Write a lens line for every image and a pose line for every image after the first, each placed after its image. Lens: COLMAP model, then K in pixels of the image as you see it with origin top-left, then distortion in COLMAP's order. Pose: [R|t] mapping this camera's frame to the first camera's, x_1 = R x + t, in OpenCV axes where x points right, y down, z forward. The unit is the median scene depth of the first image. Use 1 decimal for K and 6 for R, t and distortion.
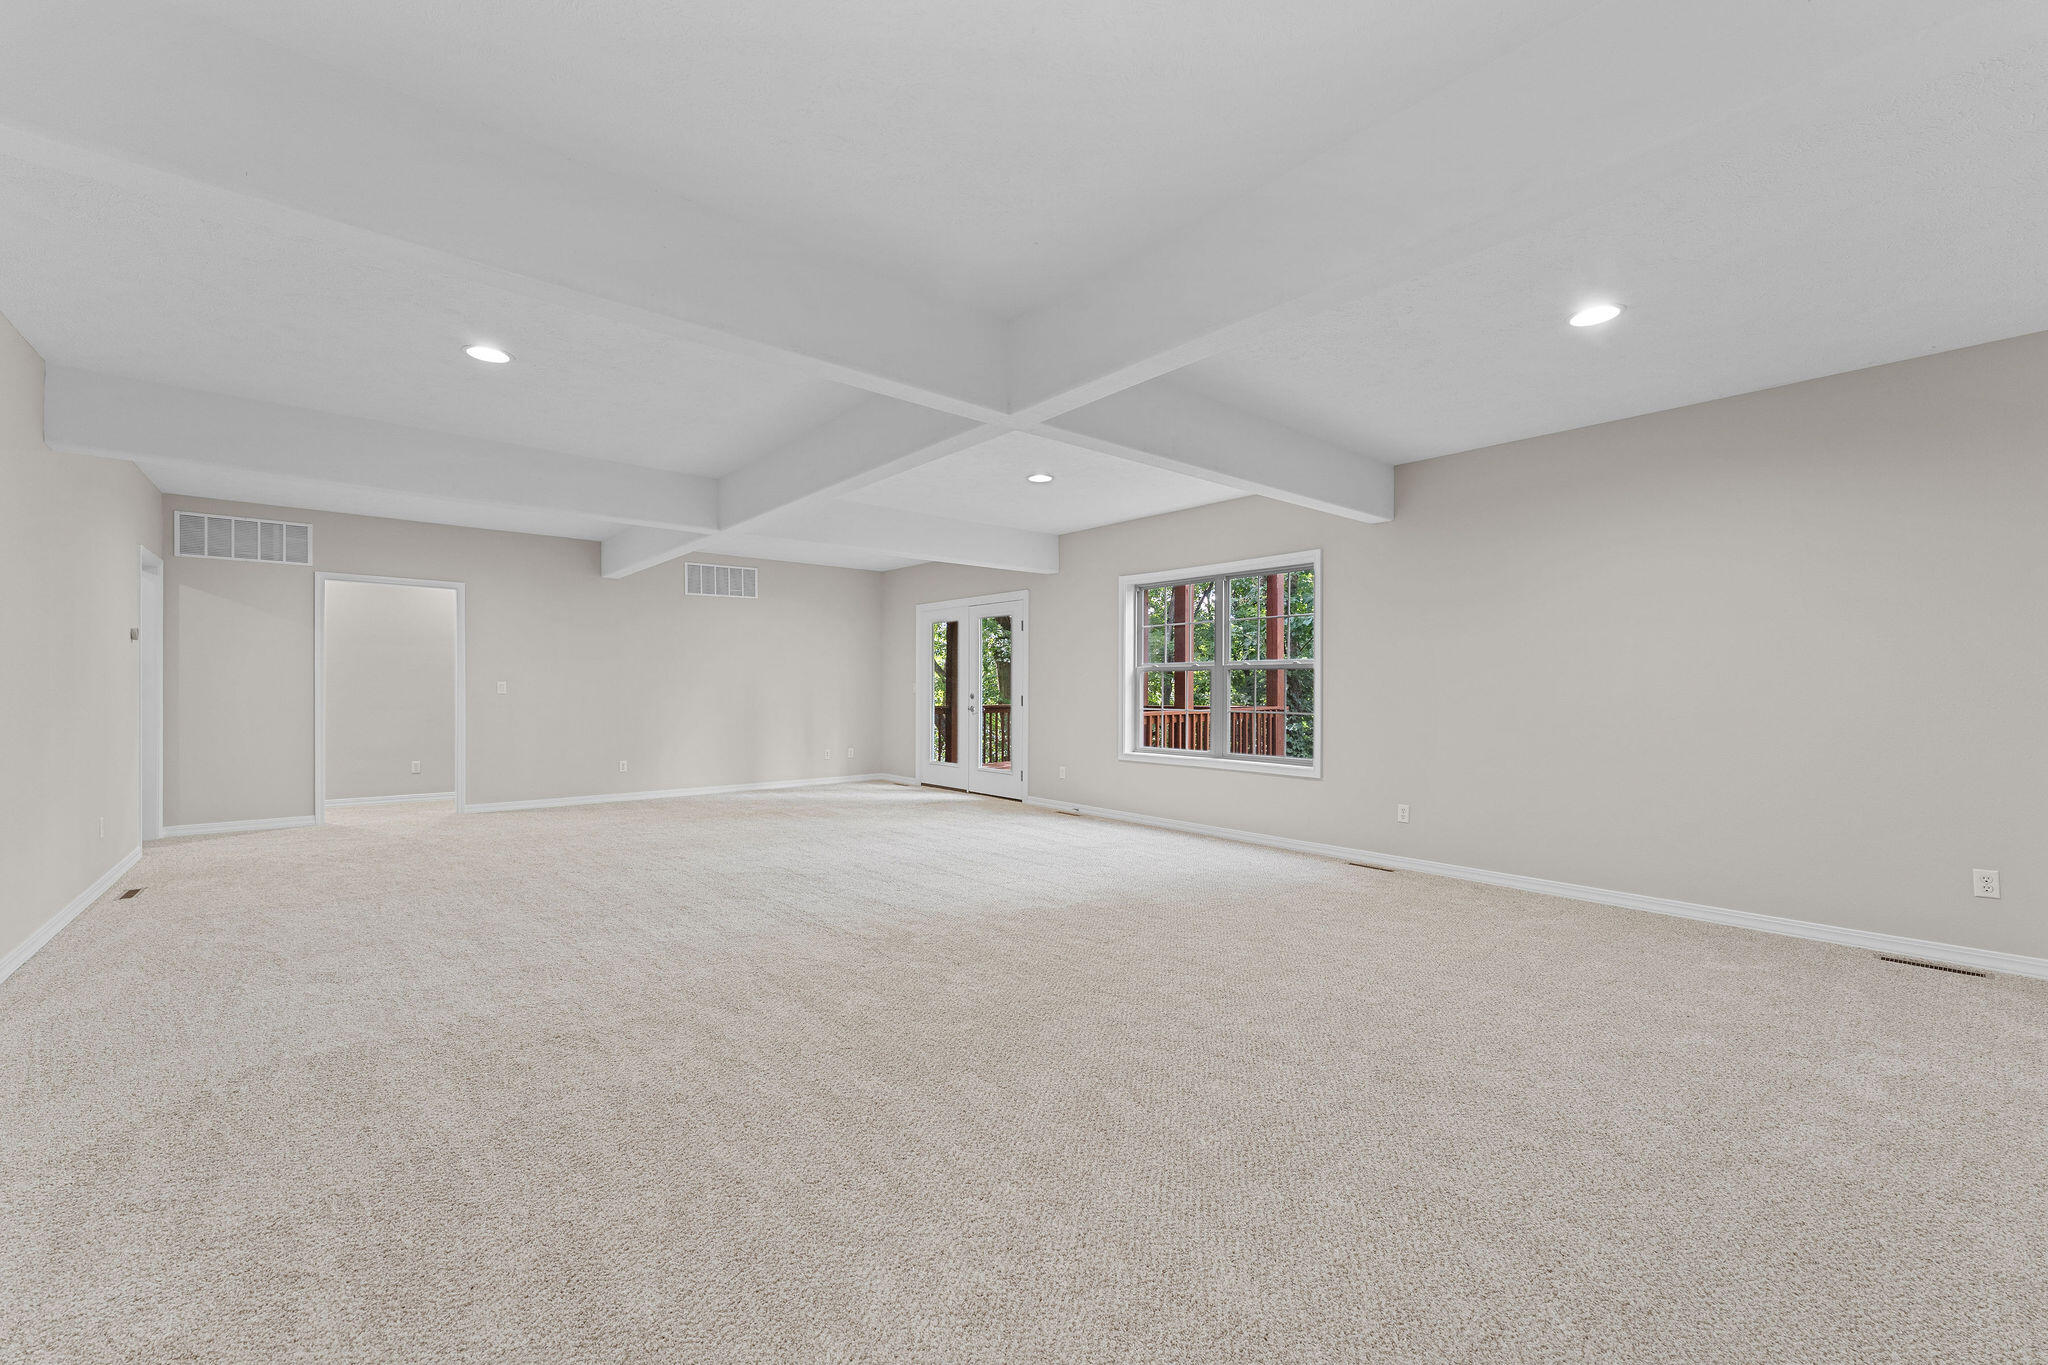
lens RADIAL K [[818.1, 0, 1017.6], [0, 818.1, 694.3], [0, 0, 1]] dist [0.002322, -0.000775]
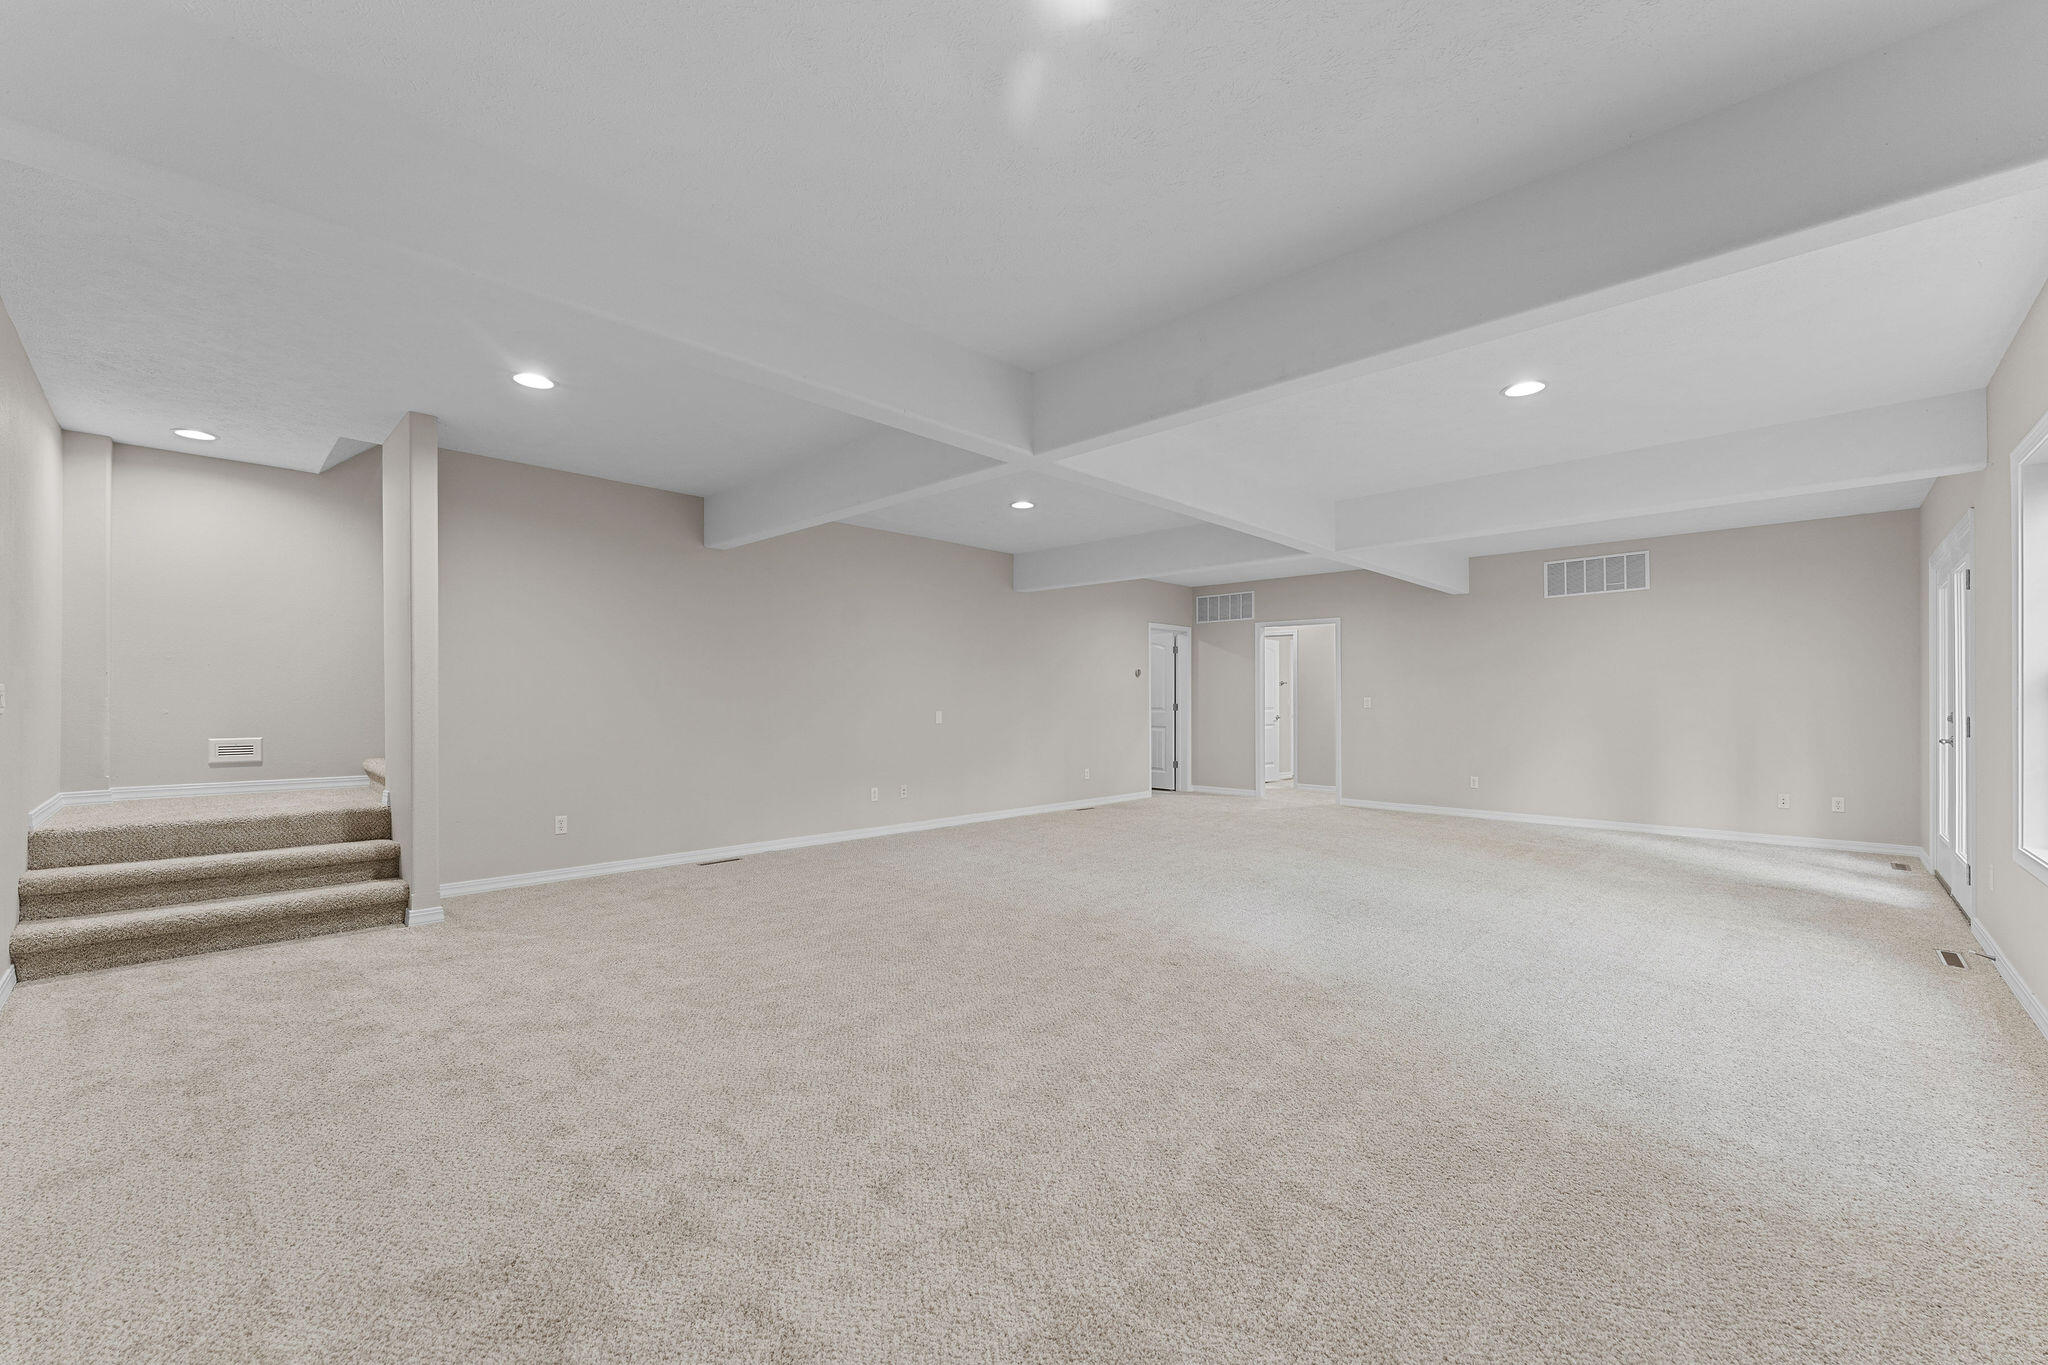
lens RADIAL K [[818.1, 0, 1025.1], [0, 818.1, 693.6], [0, 0, 1]] dist [0.002322, -0.000775]
pose [[0.103208, -0.012082, -0.994586, 0.495460], [-0.008366, 0.999880, -0.013015, -0.001337], [0.994625, 0.009664, 0.103094, 0.405618]]
